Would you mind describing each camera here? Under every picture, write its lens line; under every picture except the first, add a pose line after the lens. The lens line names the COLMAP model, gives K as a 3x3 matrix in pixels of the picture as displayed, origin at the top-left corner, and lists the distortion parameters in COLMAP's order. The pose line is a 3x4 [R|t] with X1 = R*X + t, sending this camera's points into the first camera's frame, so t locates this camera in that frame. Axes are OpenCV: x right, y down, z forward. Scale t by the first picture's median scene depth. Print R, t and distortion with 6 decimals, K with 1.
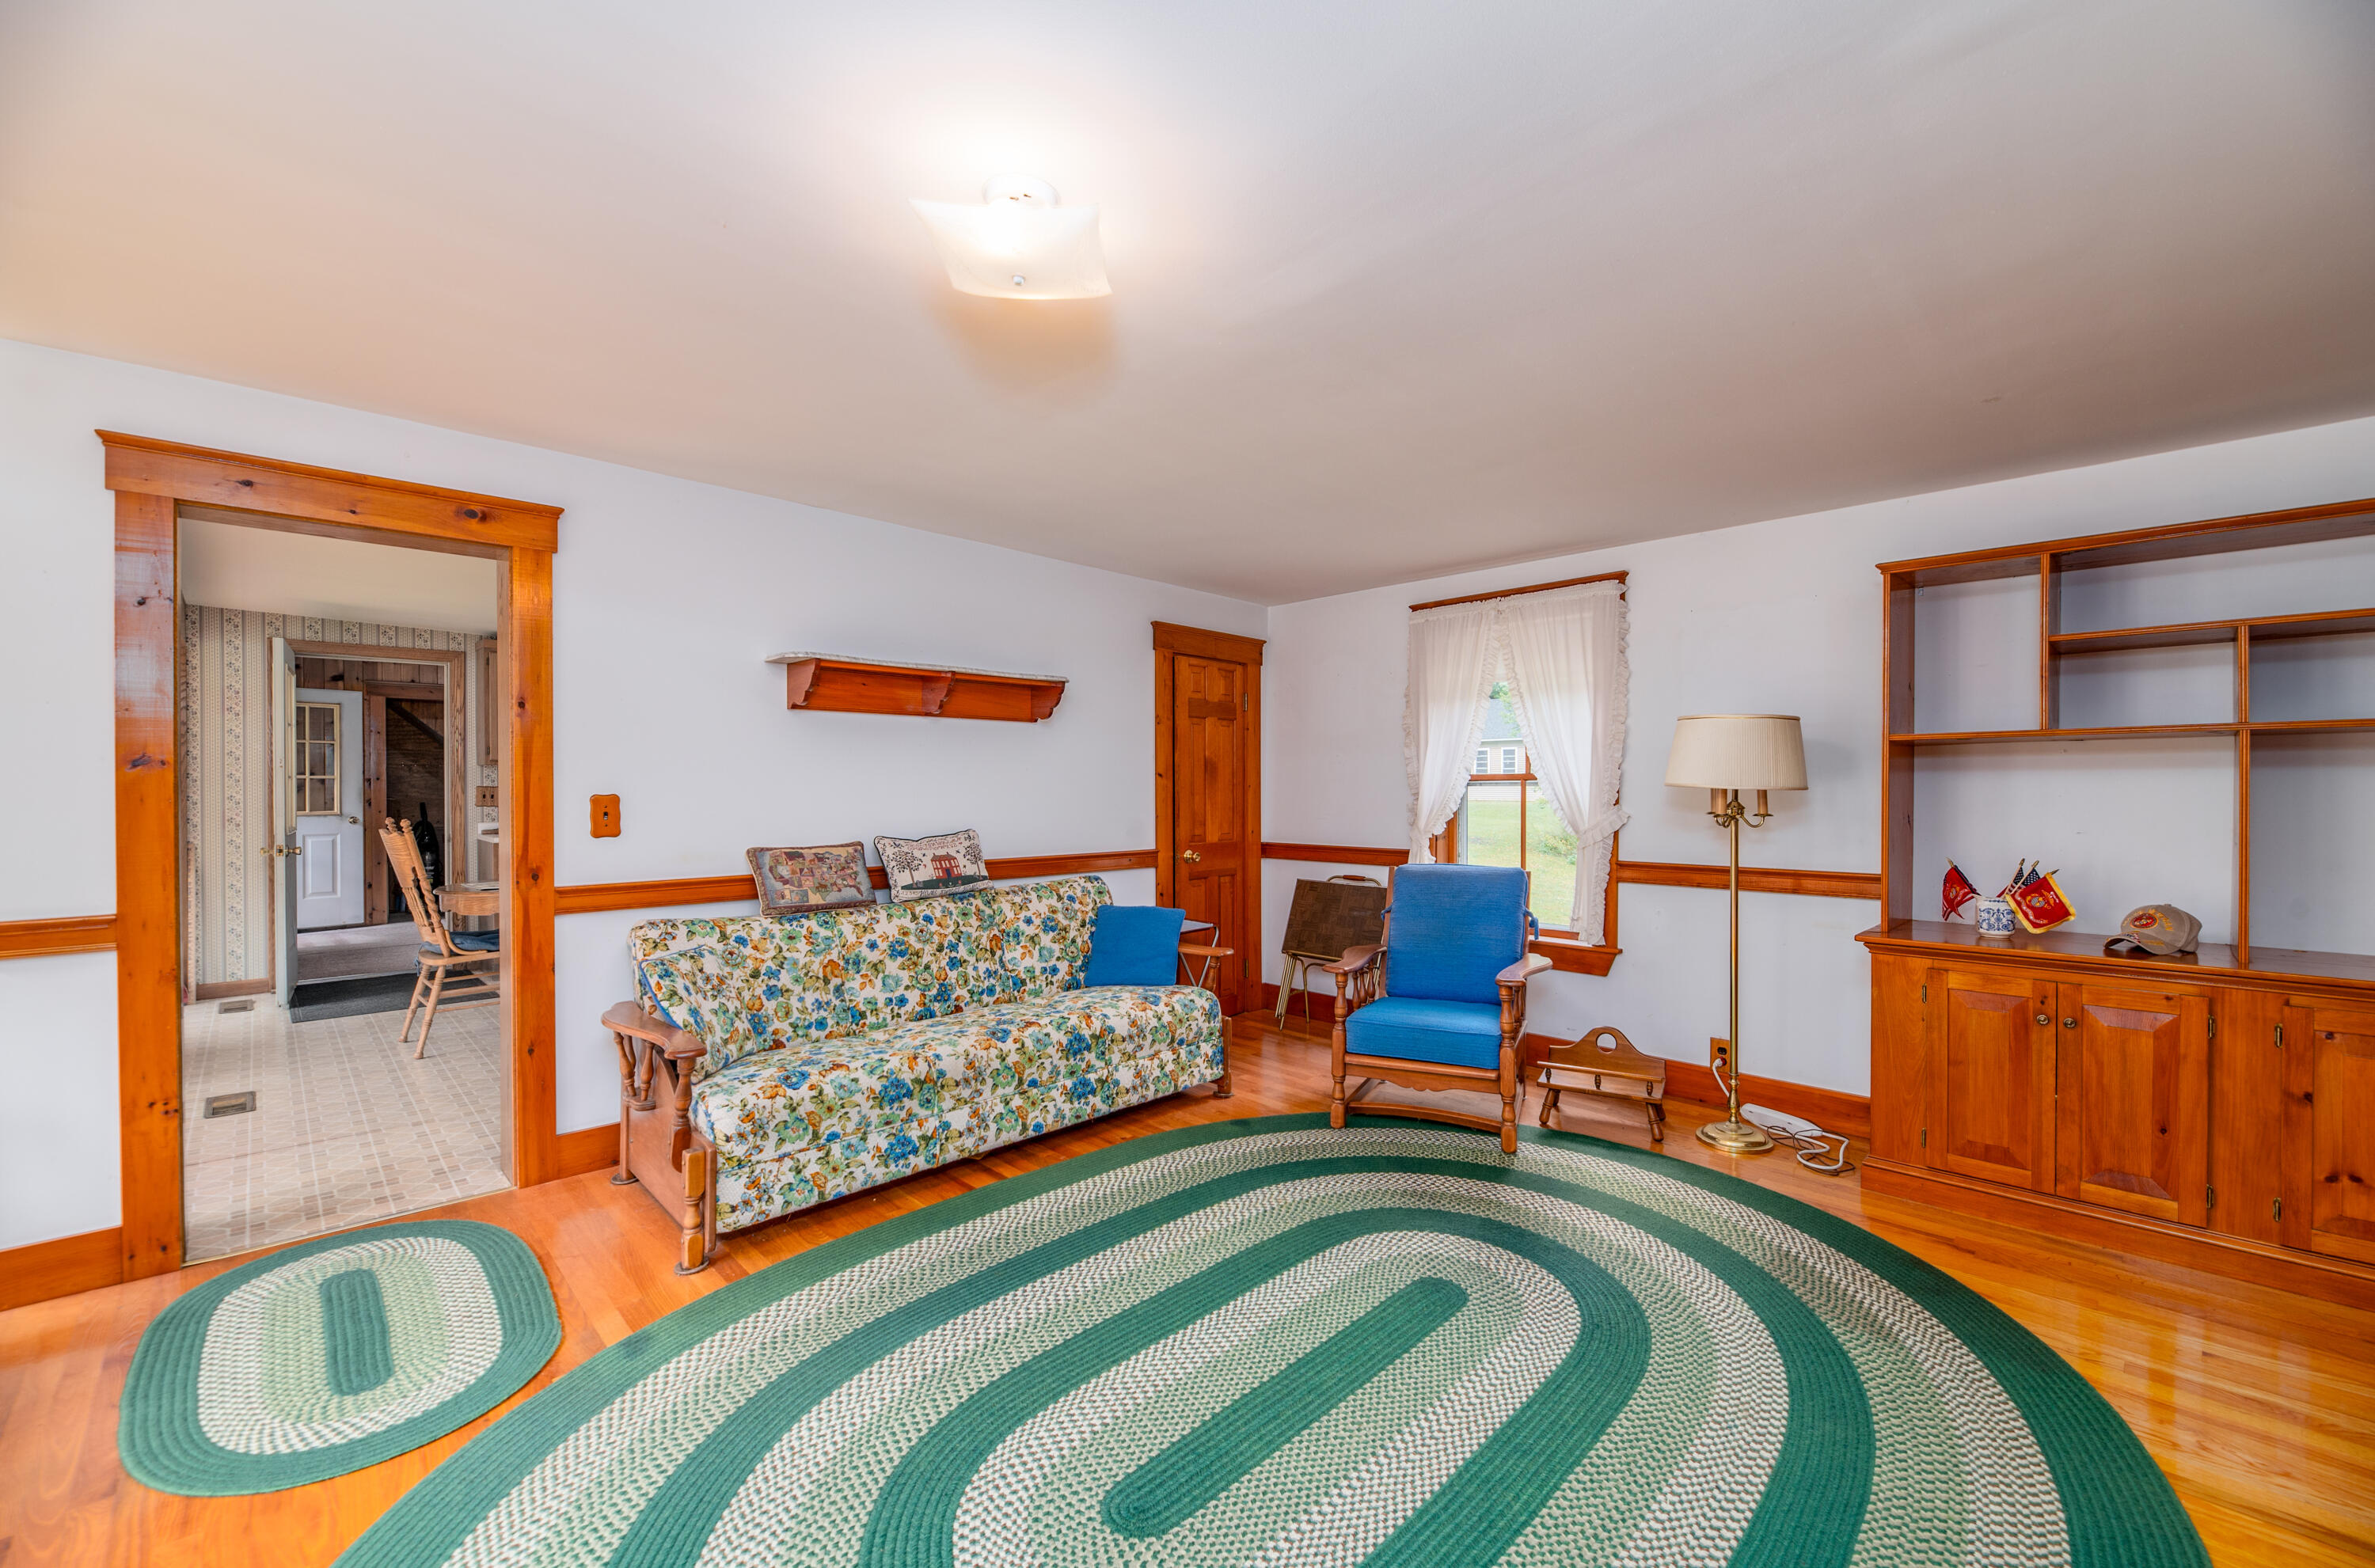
lens RADIAL K [[976.6, 0, 1202.2], [0, 976.6, 796.9], [0, 0, 1]] dist [0.001045, 0.000098]
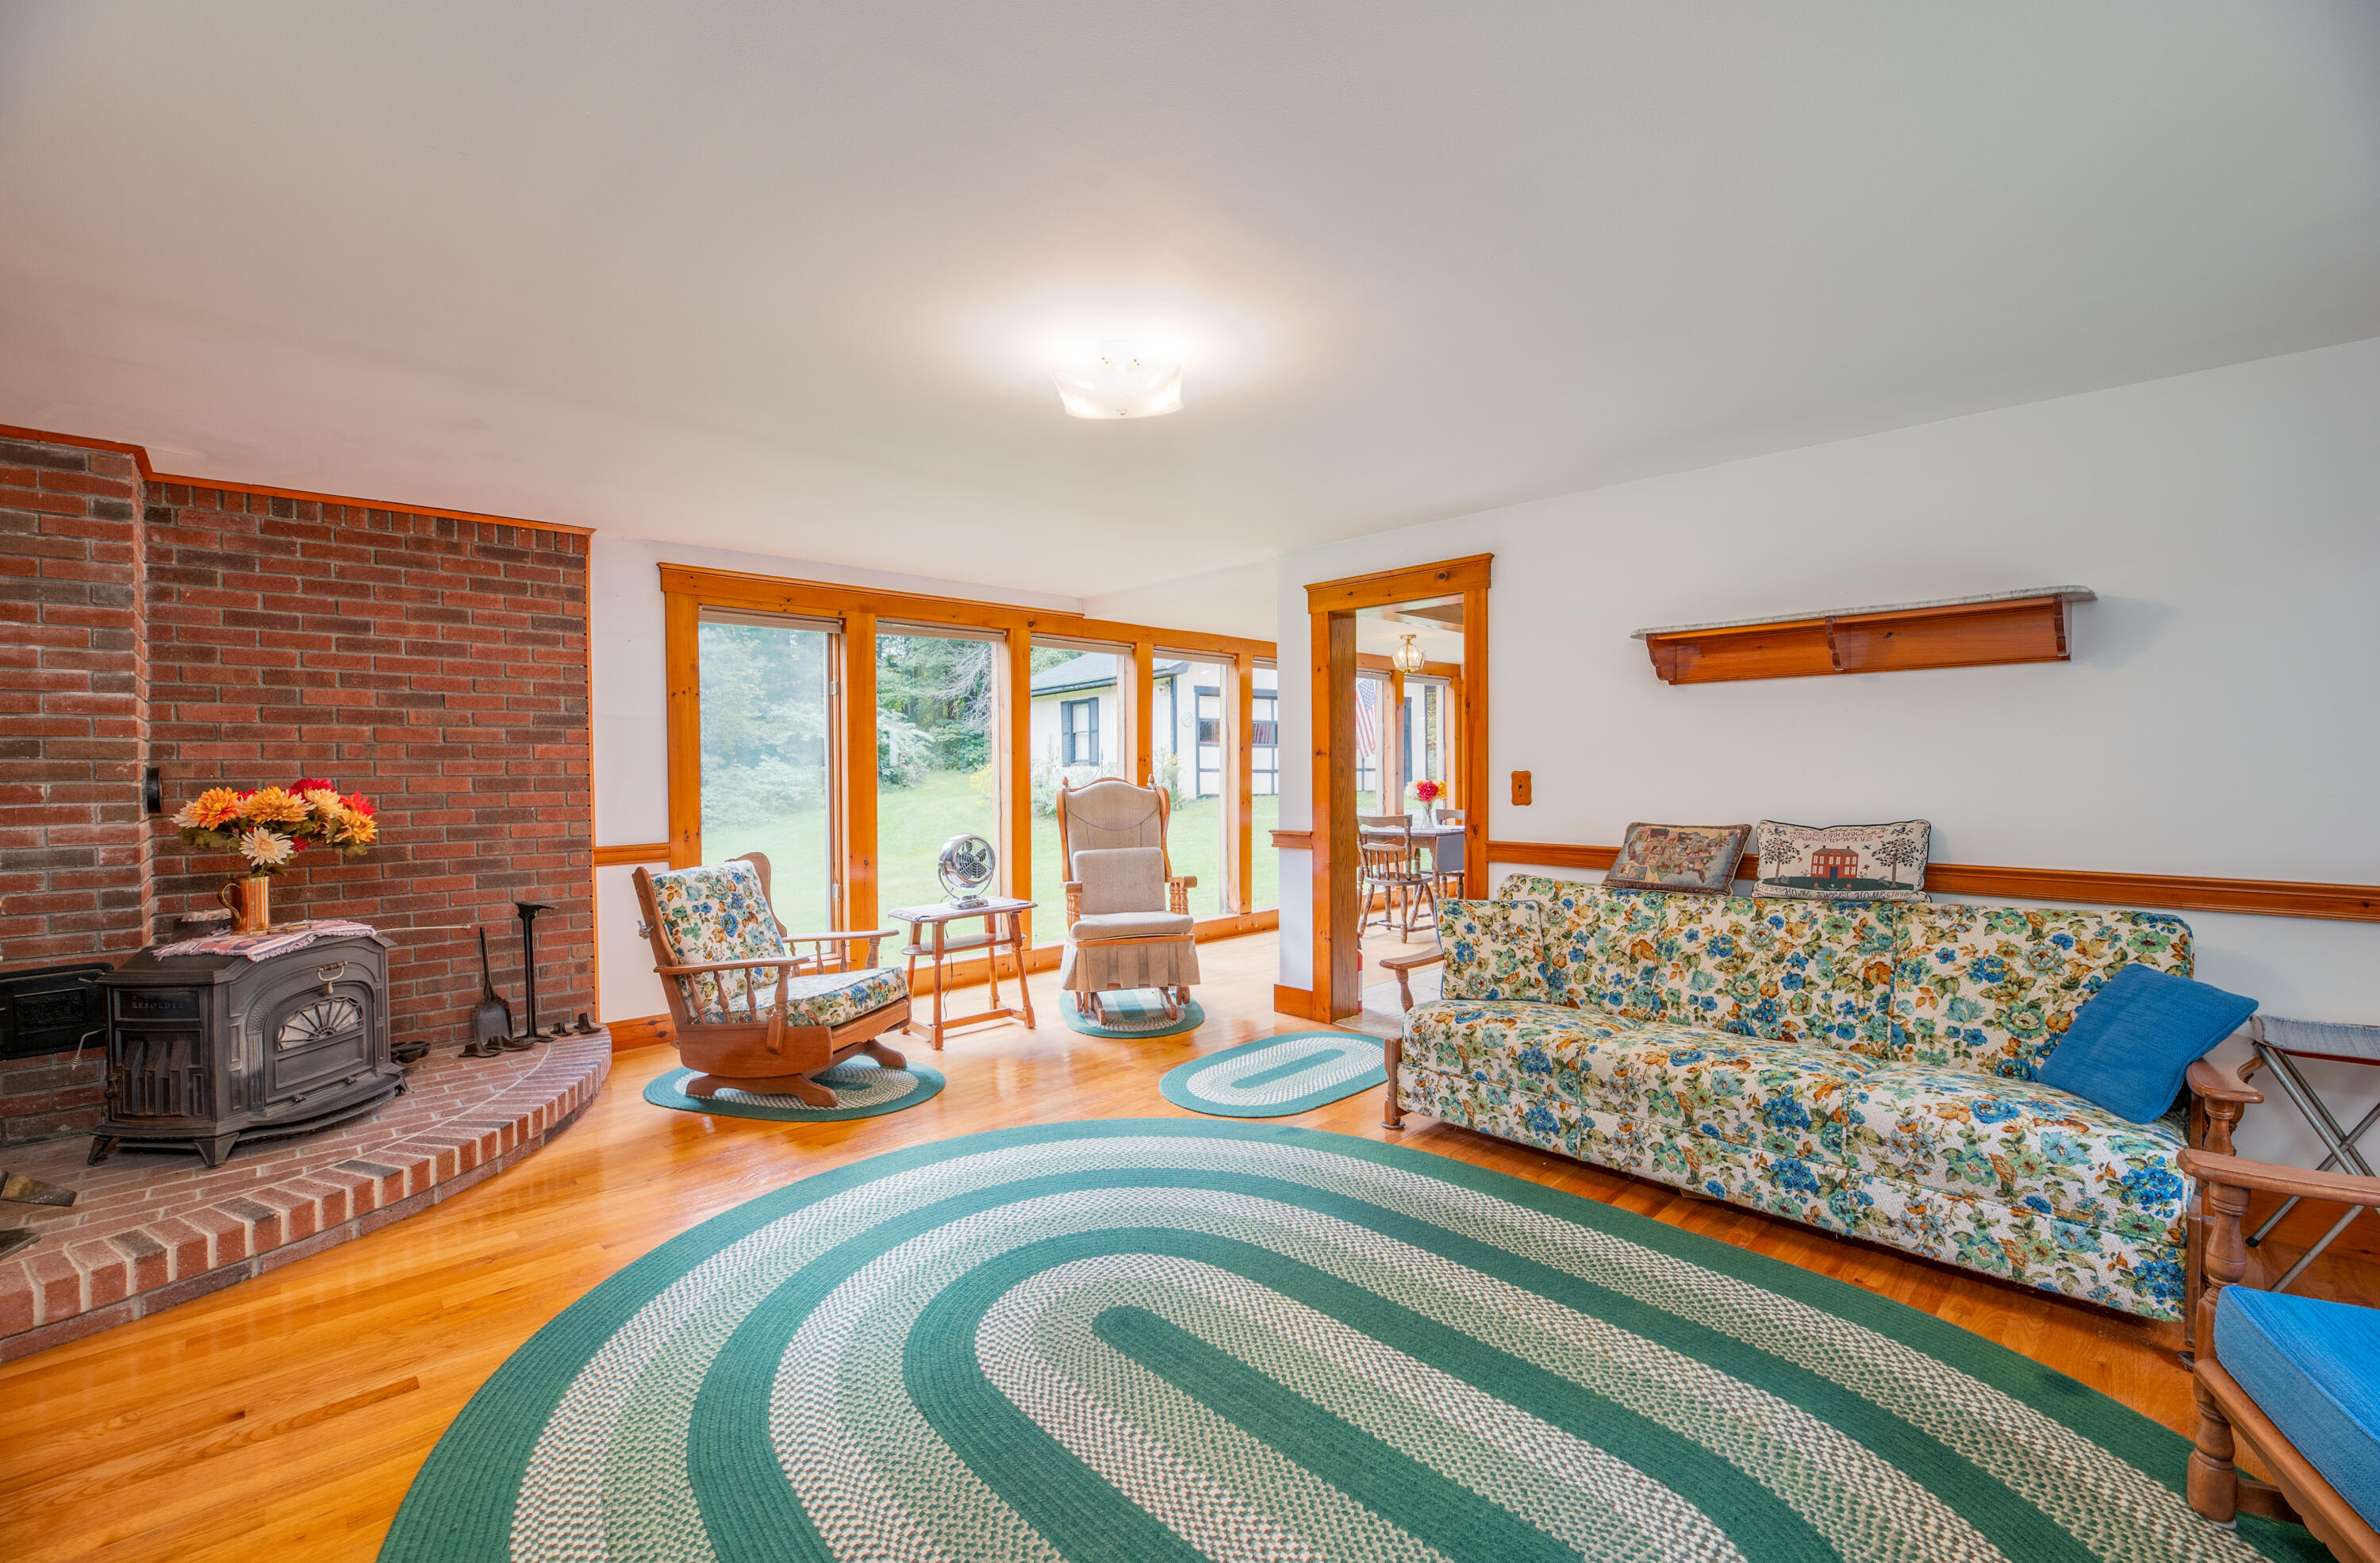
lens RADIAL K [[983.8, 0, 1182.1], [0, 983.8, 798.2], [0, 0, 1]] dist [-0.004609, -0.000774]
pose [[-0.020203, 0.033746, -0.999226, 0.611903], [-0.001103, 0.999429, 0.033776, -0.008884], [0.999795, 0.001785, -0.020154, 0.552955]]
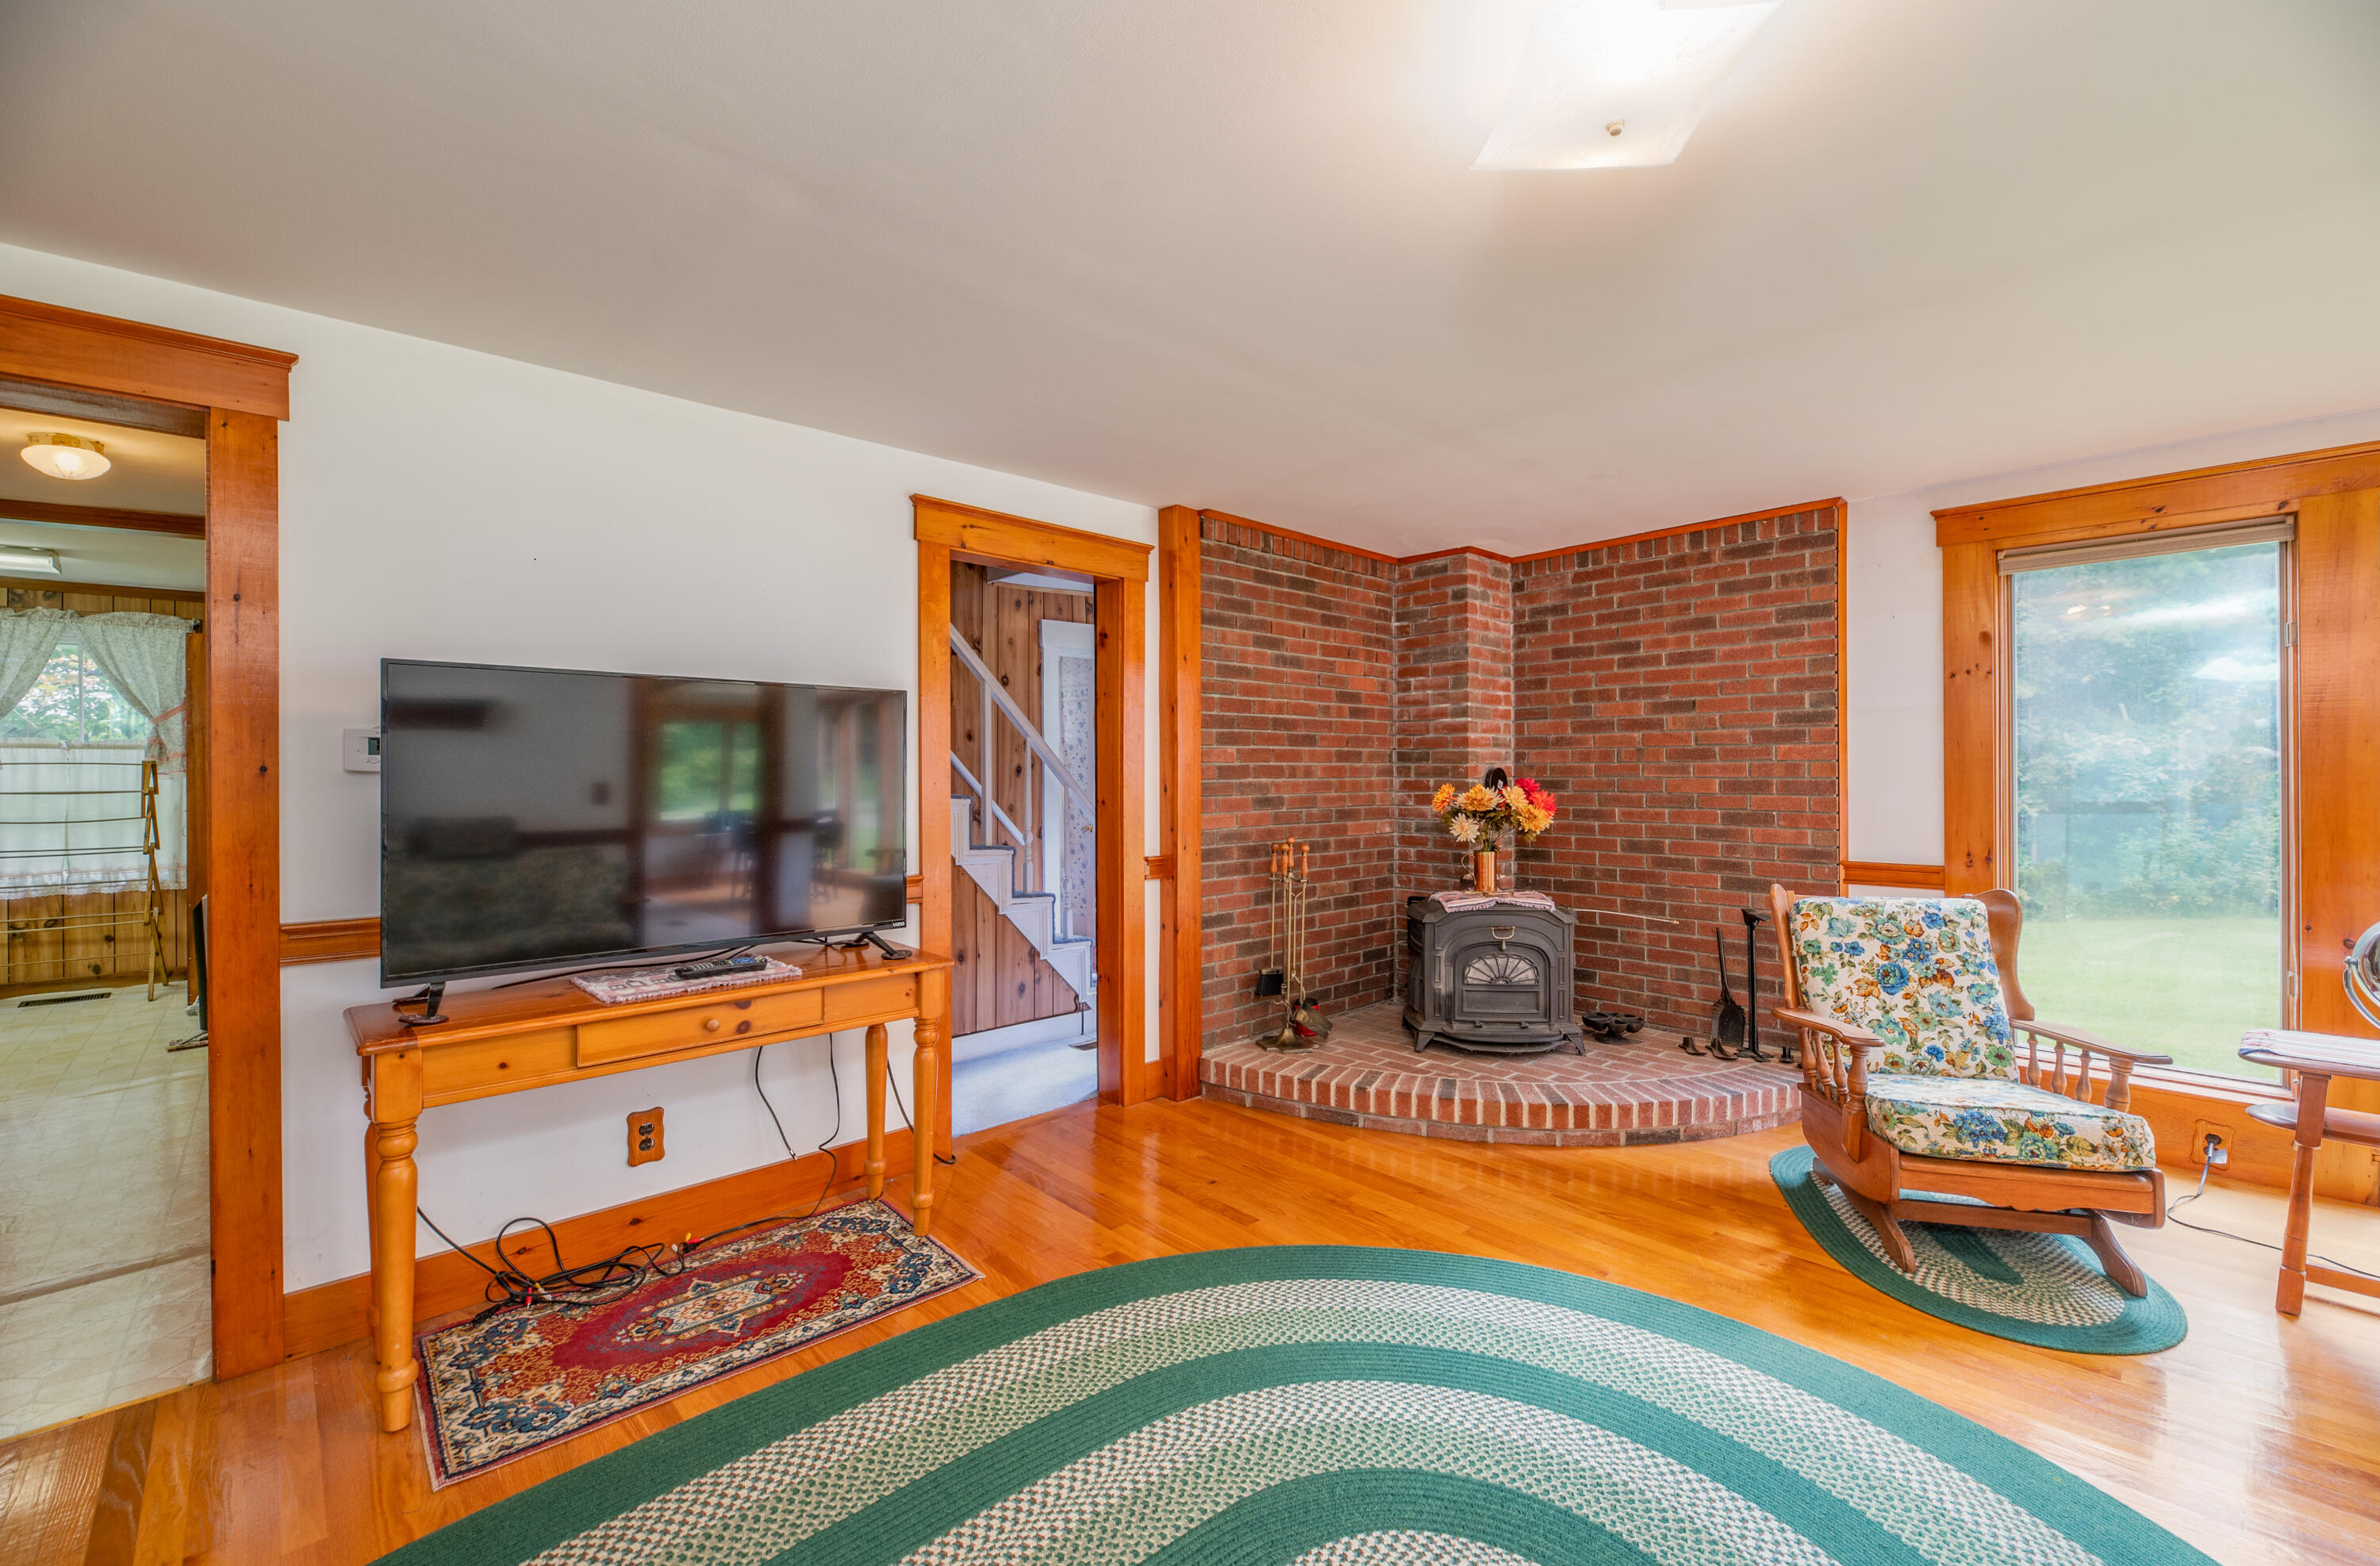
lens RADIAL K [[979.0, 0, 1189.5], [0, 979.0, 770.7], [0, 0, 1]] dist [-0.002489, -0.001025]
pose [[-0.999748, 0.002550, 0.022284, 0.068350], [0.002715, 0.999969, 0.007371, -0.013447], [-0.022265, 0.007430, -0.999724, 0.885843]]
